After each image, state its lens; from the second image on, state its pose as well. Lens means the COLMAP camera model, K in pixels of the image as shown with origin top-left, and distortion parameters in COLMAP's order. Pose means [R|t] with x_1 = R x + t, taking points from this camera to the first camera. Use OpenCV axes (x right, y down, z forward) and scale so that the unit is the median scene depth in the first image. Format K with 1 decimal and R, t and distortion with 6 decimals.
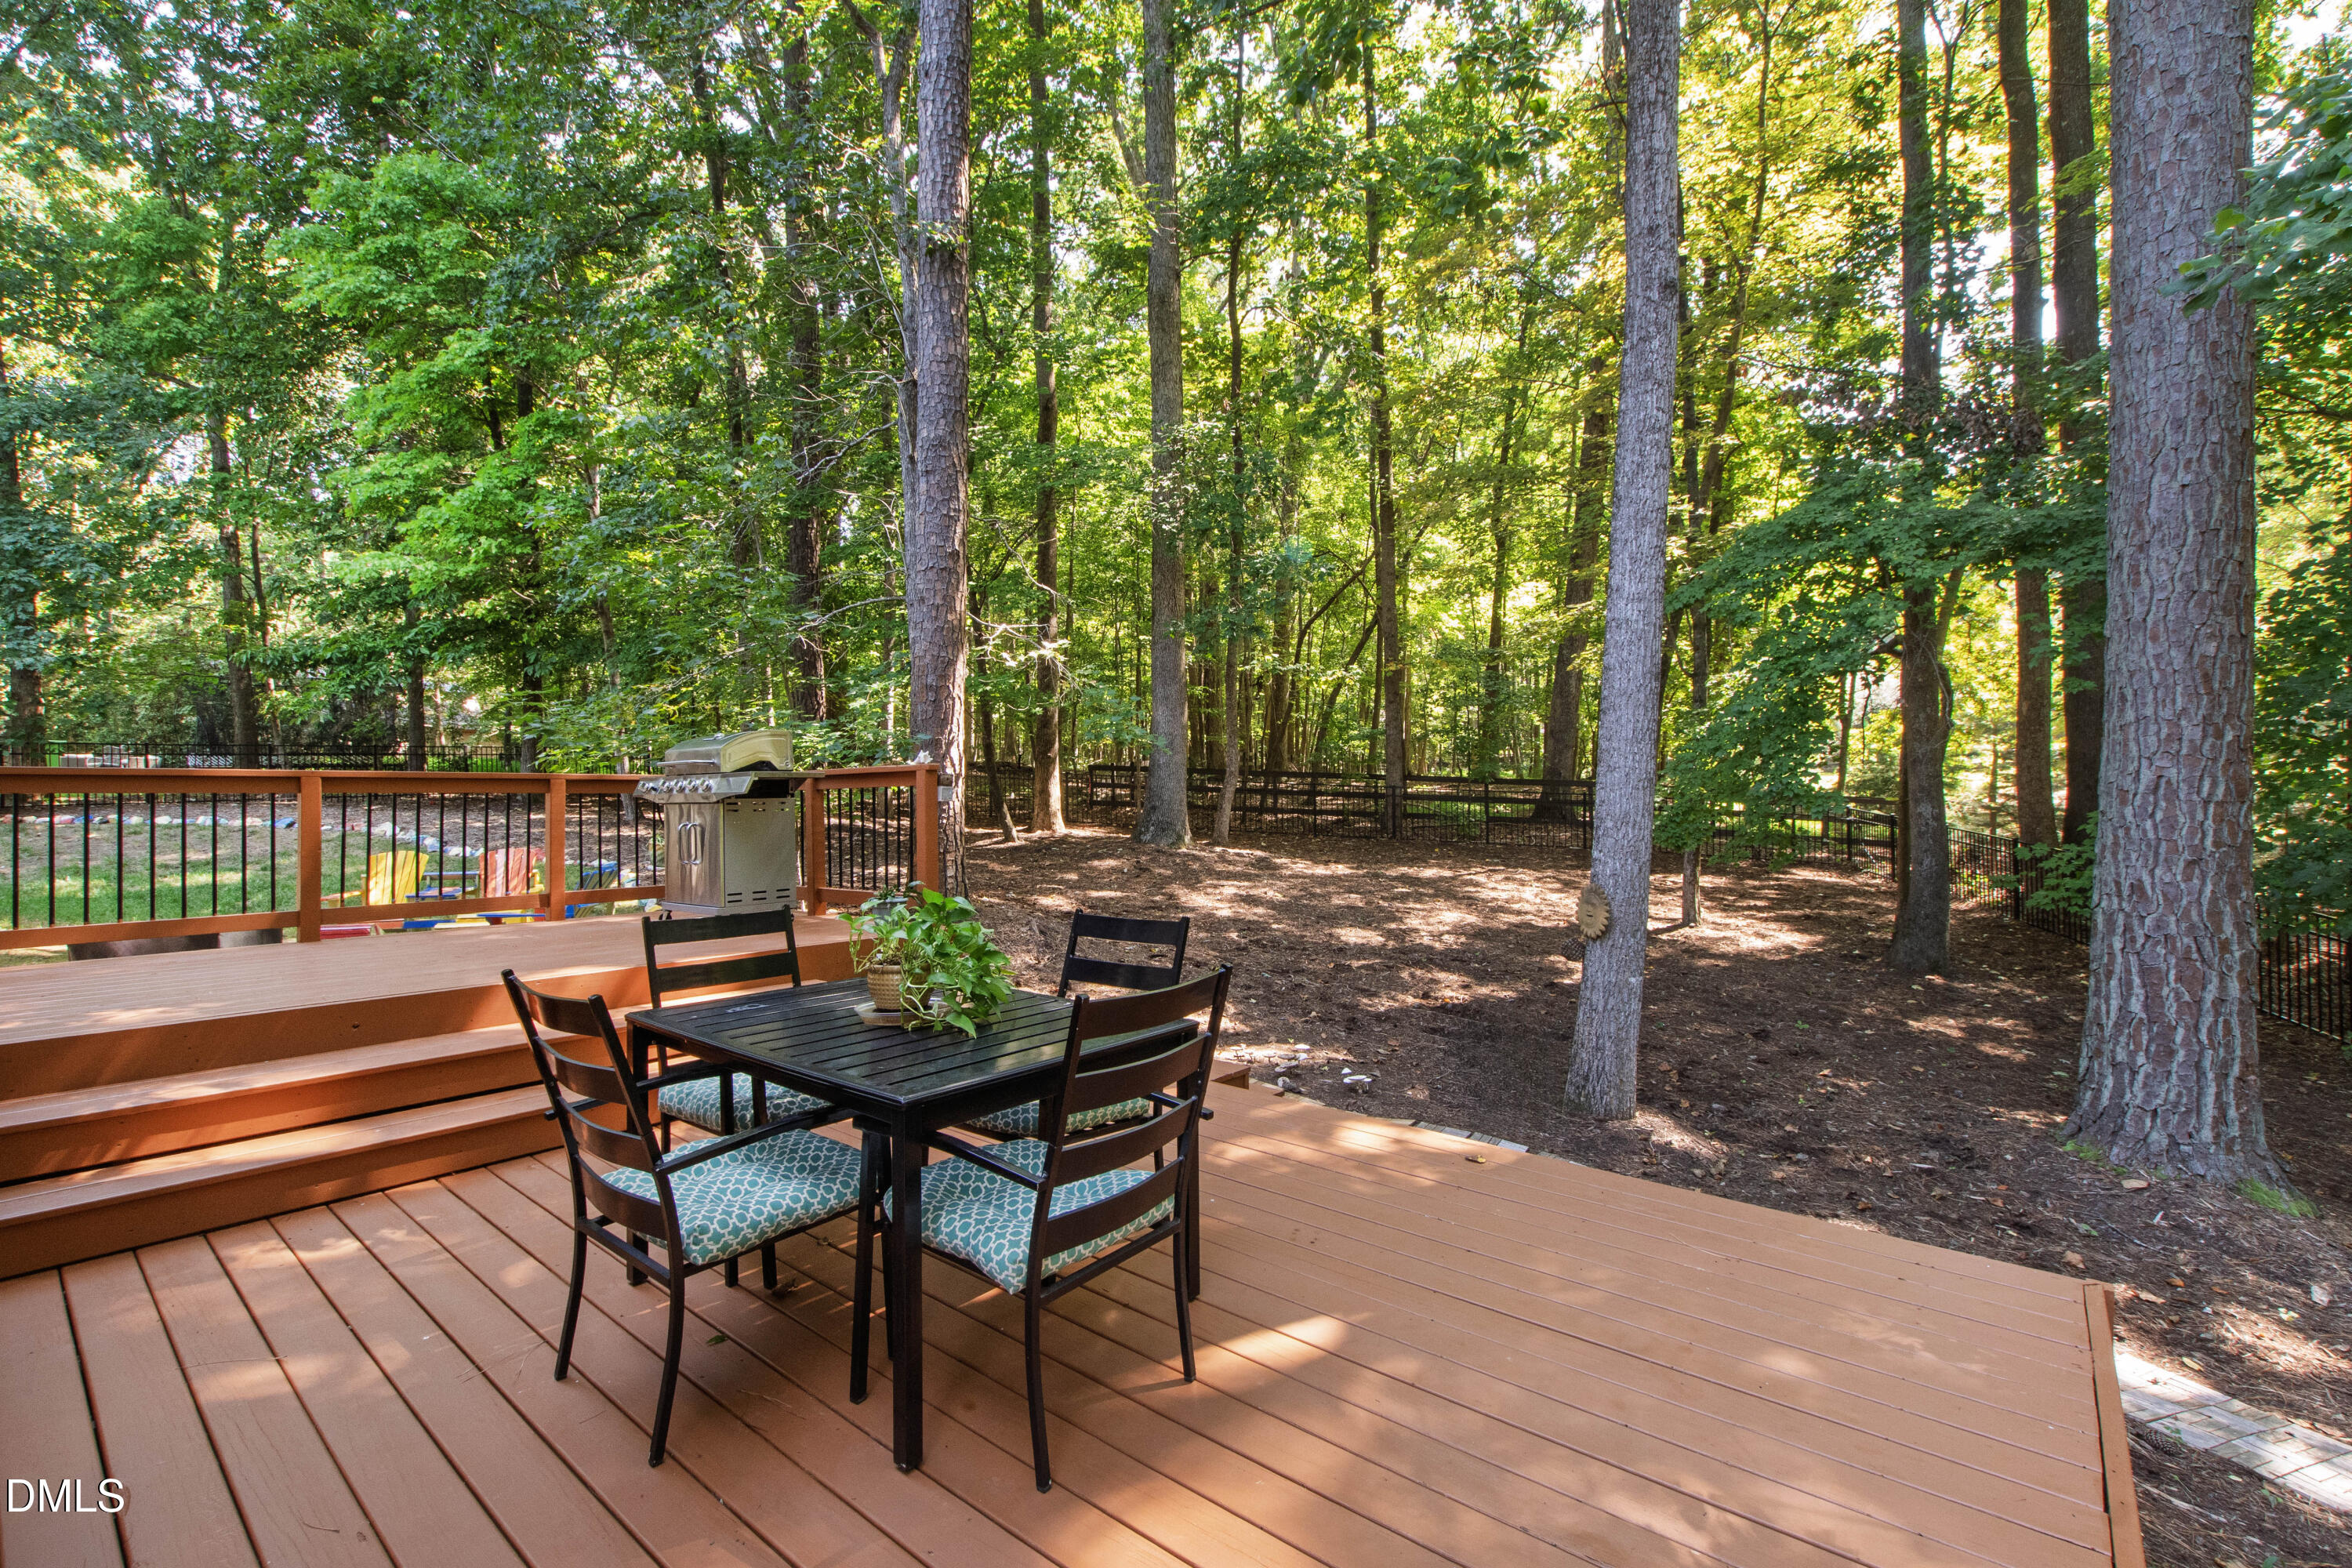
lens RADIAL K [[1047.1, 0, 1170.7], [0, 1047.1, 788.4], [0, 0, 1]] dist [0.020614, 0.000427]
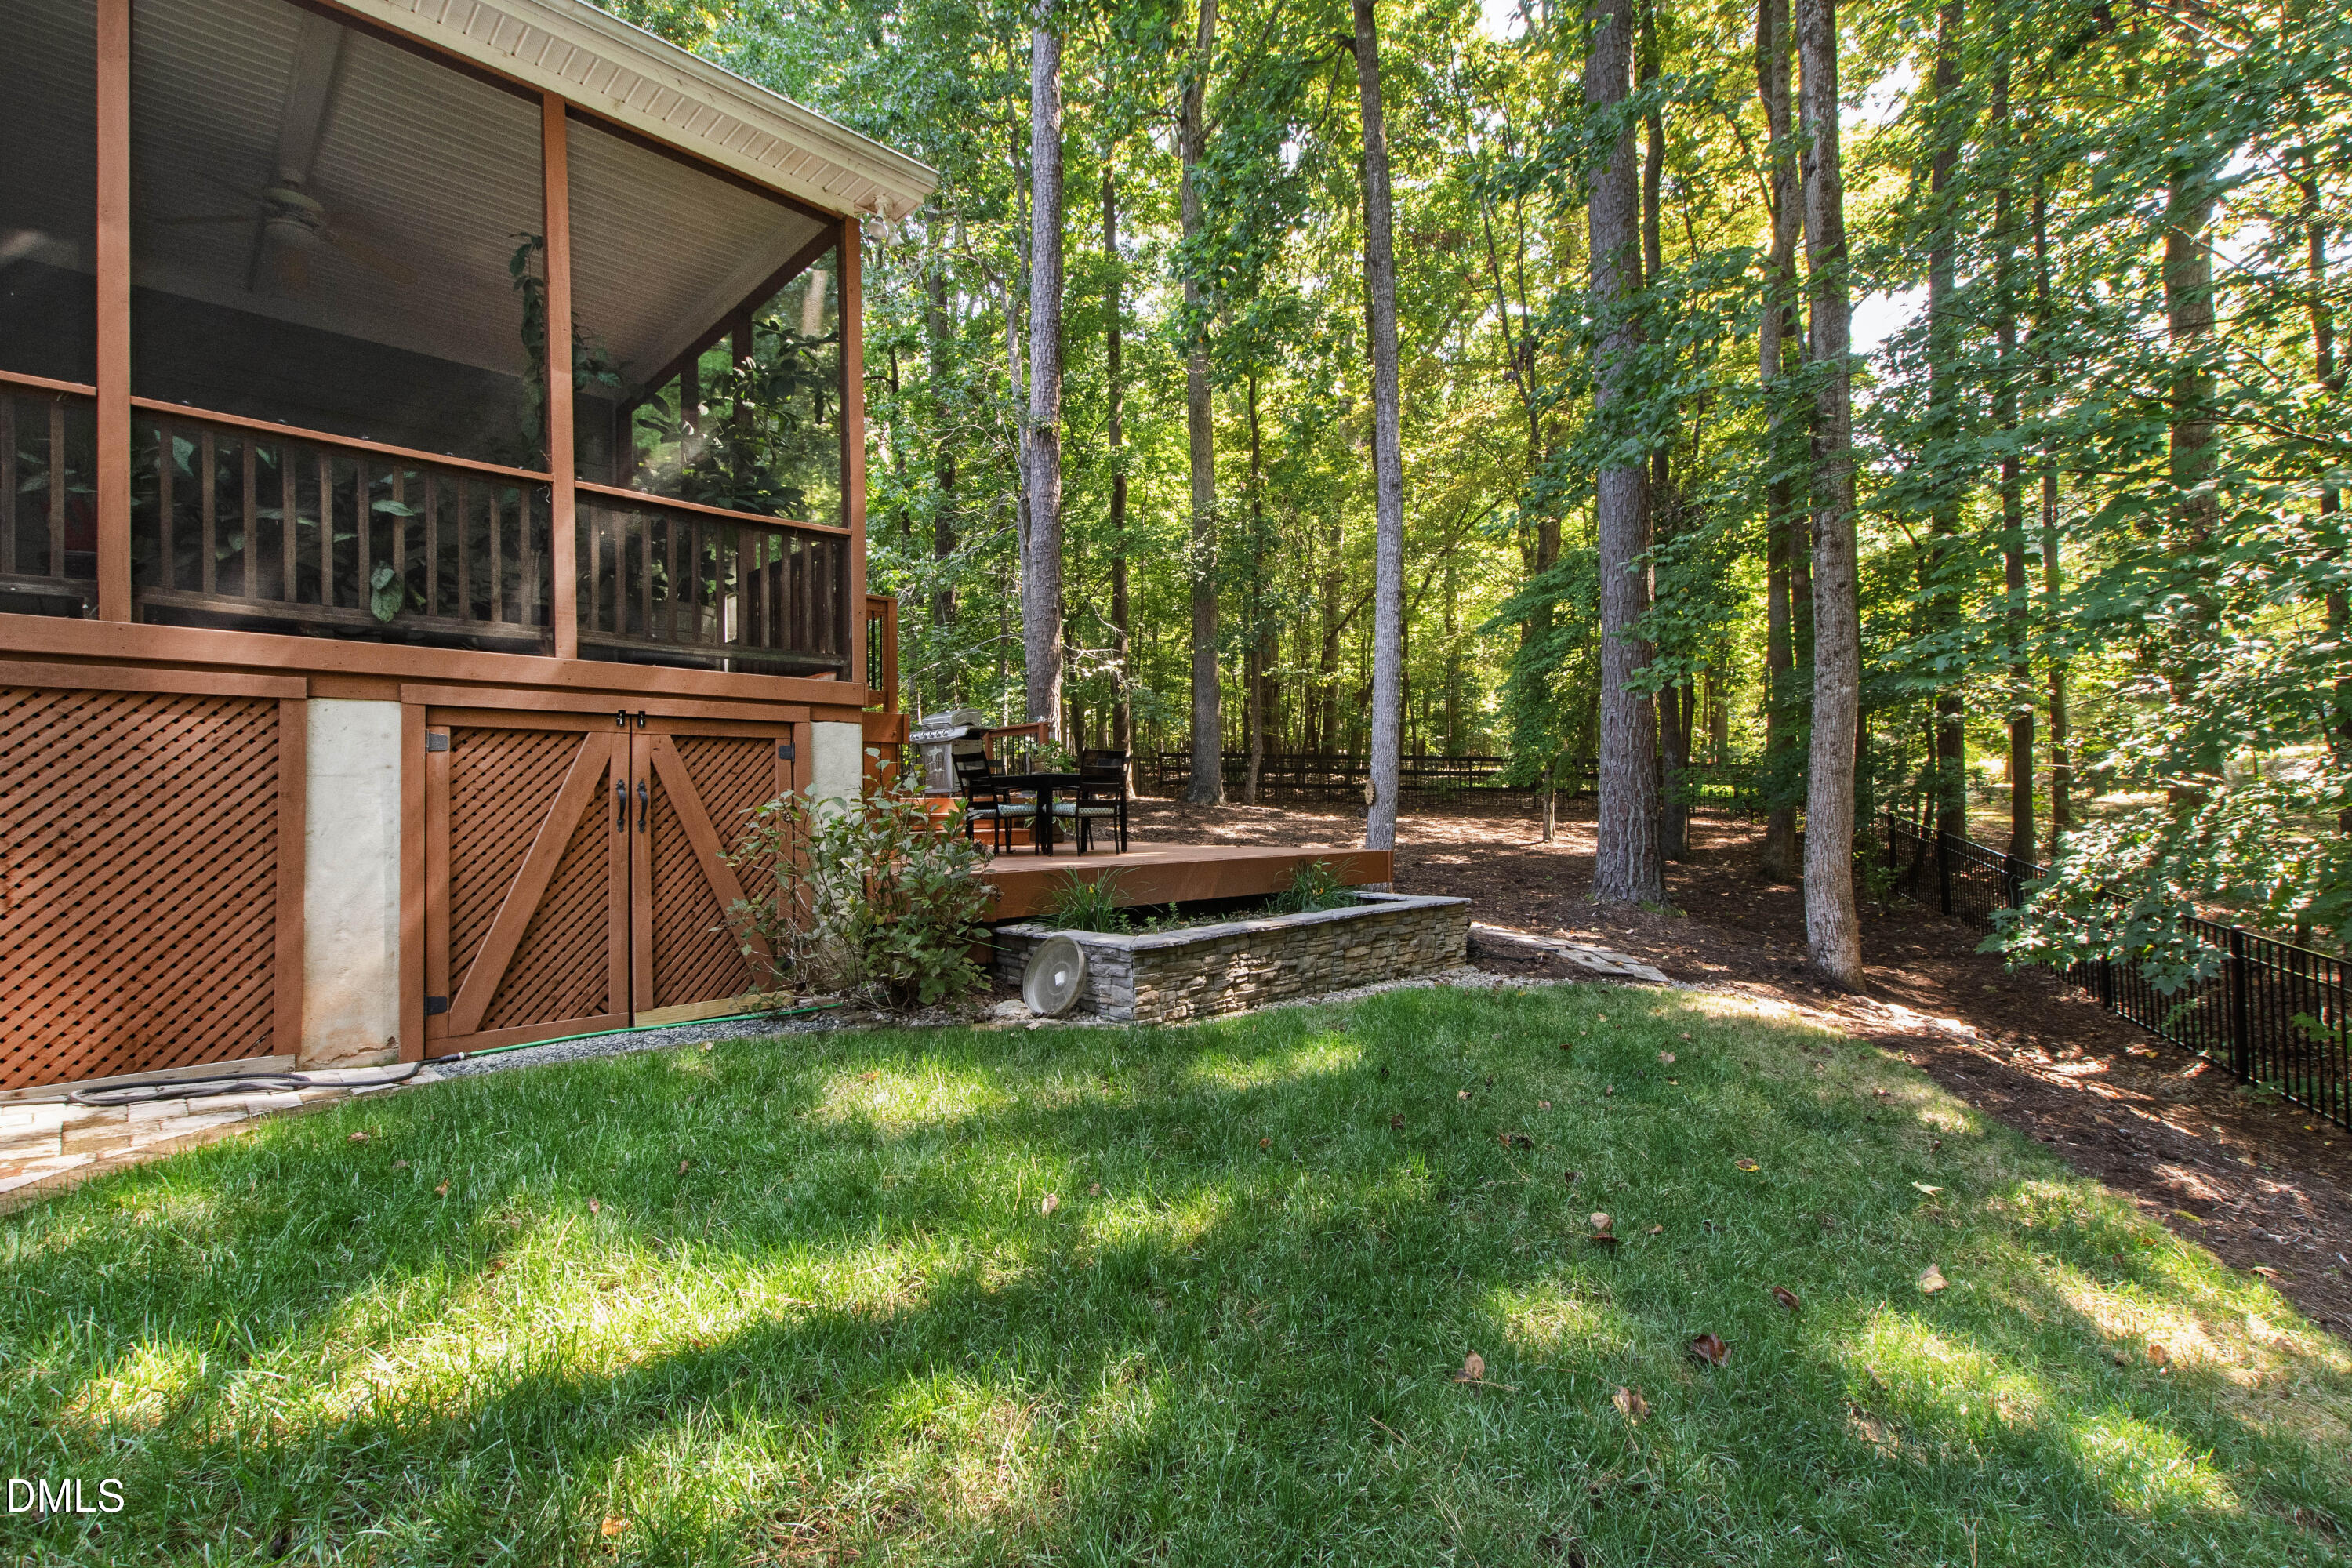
lens RADIAL K [[1047.1, 0, 1181.0], [0, 1047.1, 792.3], [0, 0, 1]] dist [0.020614, 0.000427]
pose [[0.996590, -0.012191, -0.081613, 0.078907], [0.011791, 0.999916, -0.005388, 0.047897], [0.081672, 0.004407, 0.996650, -0.396464]]
